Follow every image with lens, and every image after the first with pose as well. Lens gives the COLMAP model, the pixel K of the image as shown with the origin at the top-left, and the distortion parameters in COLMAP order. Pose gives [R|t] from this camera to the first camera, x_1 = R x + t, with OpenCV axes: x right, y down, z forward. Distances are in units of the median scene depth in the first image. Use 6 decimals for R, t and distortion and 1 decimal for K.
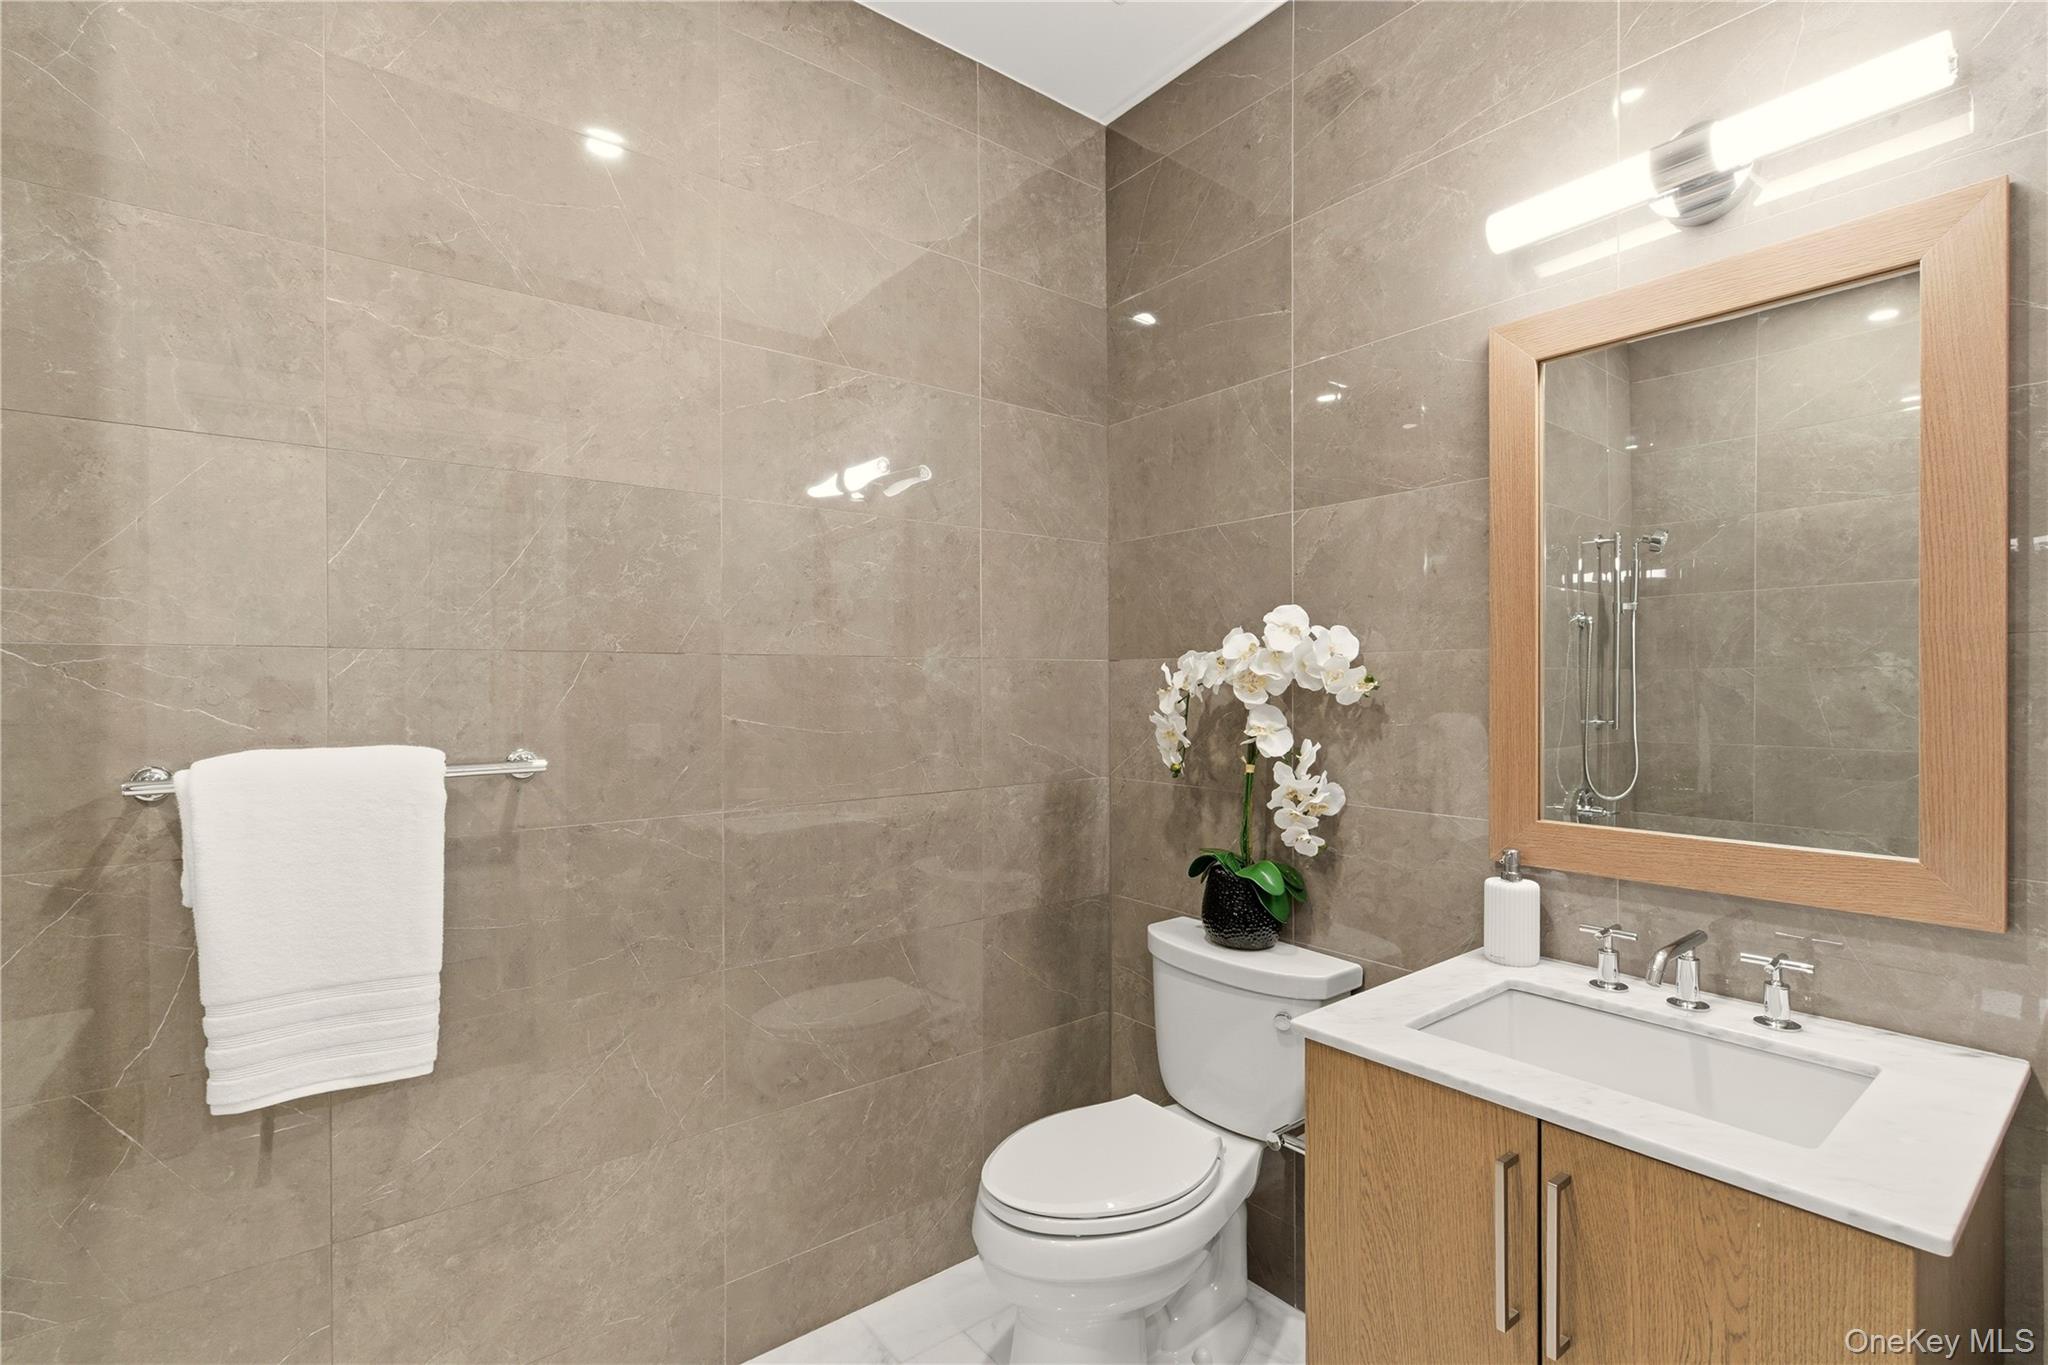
lens RADIAL K [[935.2, 0, 1022.8], [0, 935.2, 679.0], [0, 0, 1]] dist [0.006526, -0.006188]
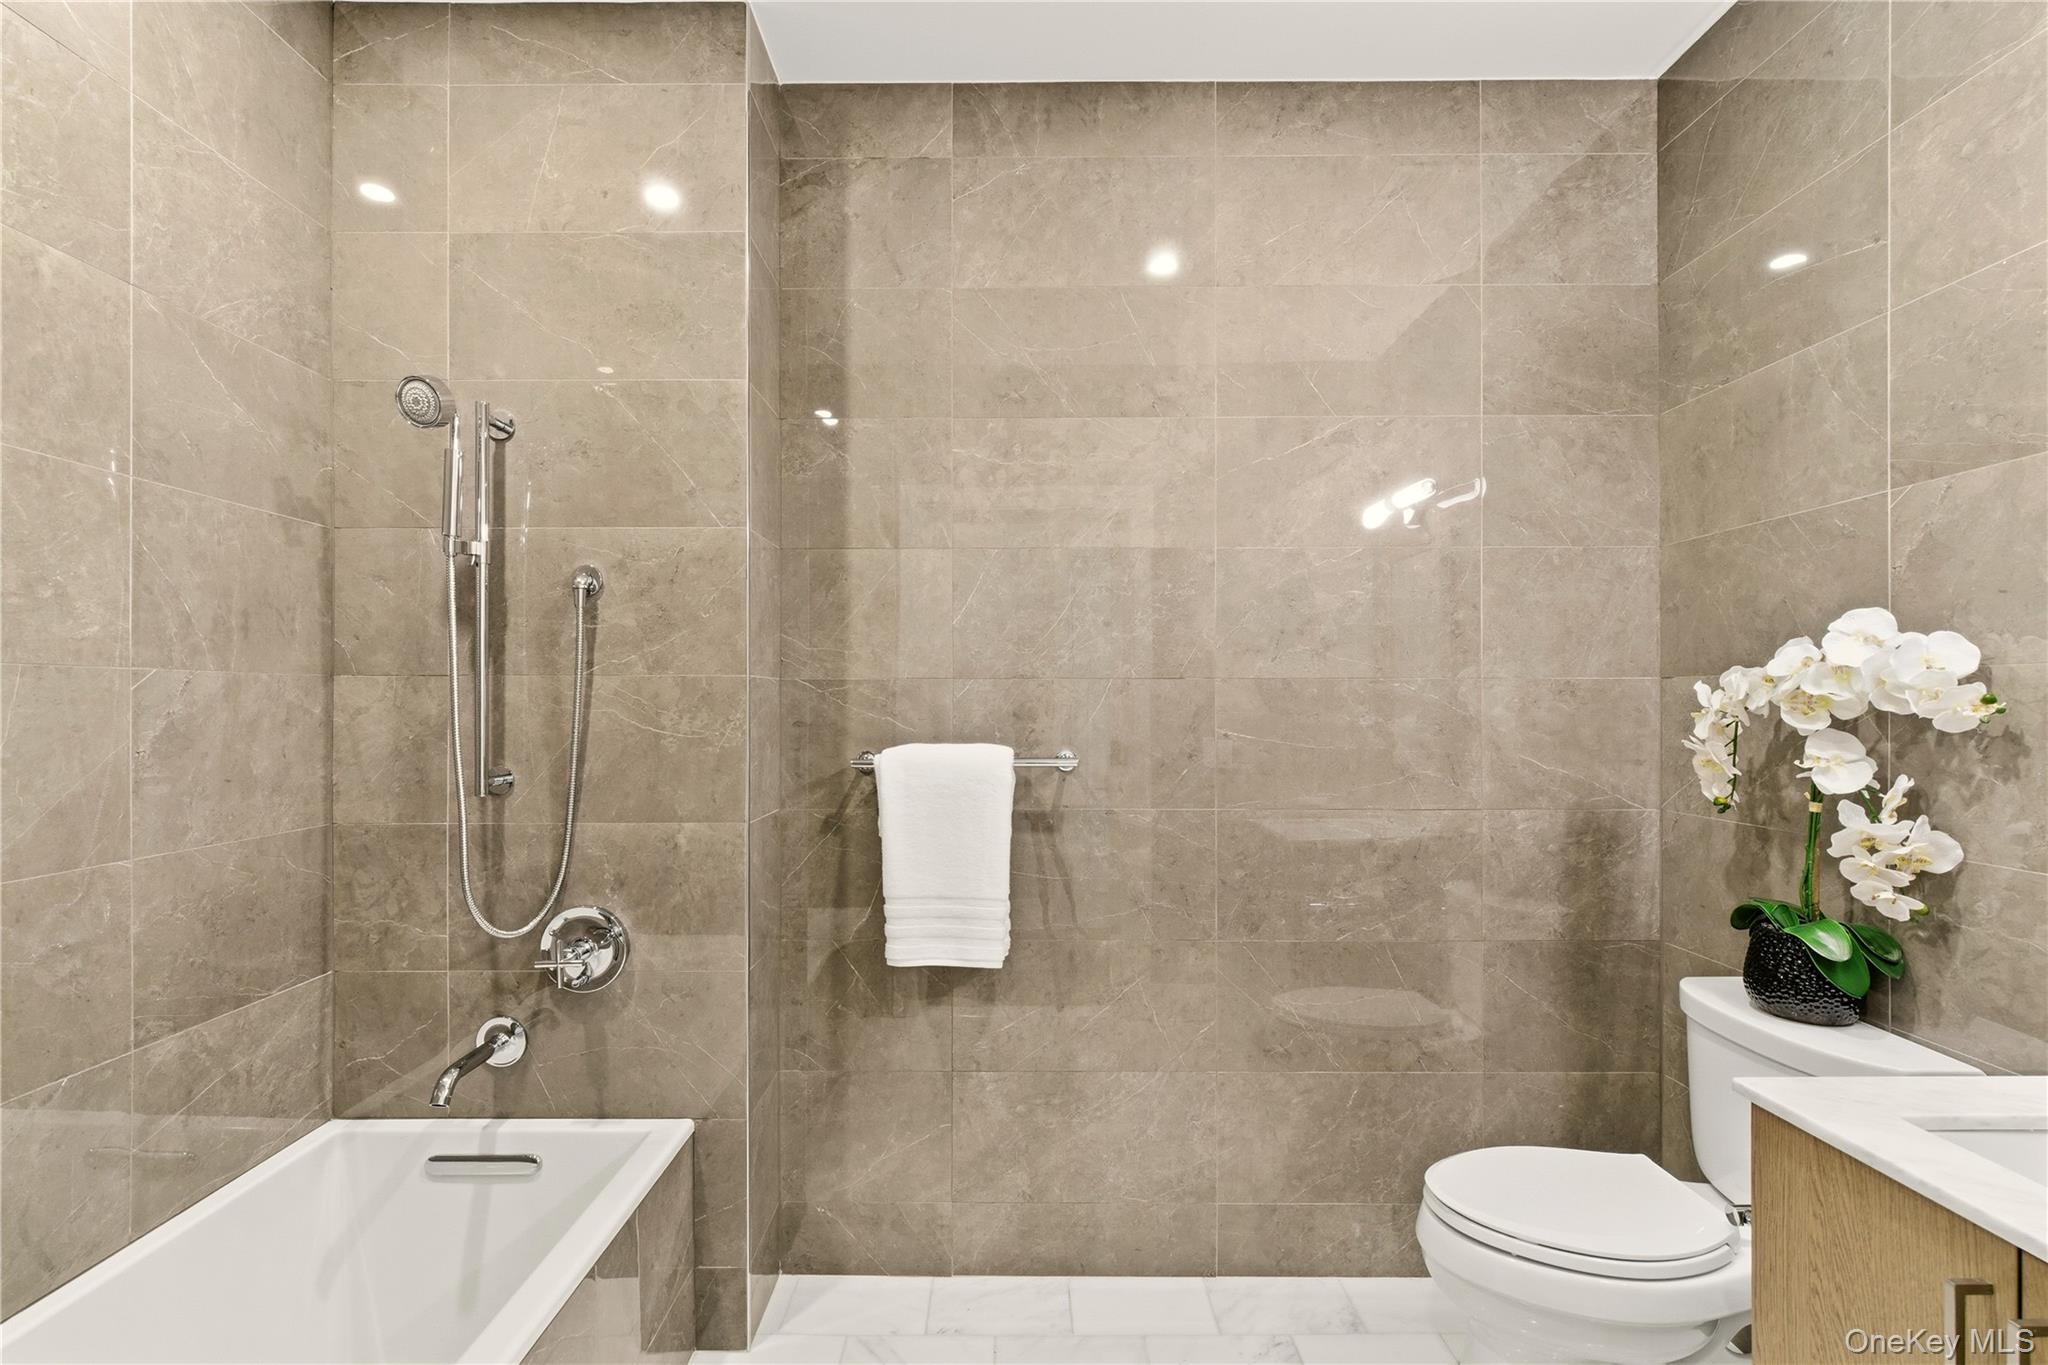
lens RADIAL K [[932.4, 0, 1020.5], [0, 932.4, 685.8], [0, 0, 1]] dist [0.002896, -0.000349]
pose [[0.786038, -0.008130, -0.618125, 0.206647], [0.000533, 0.999922, -0.012474, -0.001947], [0.618178, 0.009476, 0.785981, -0.091863]]
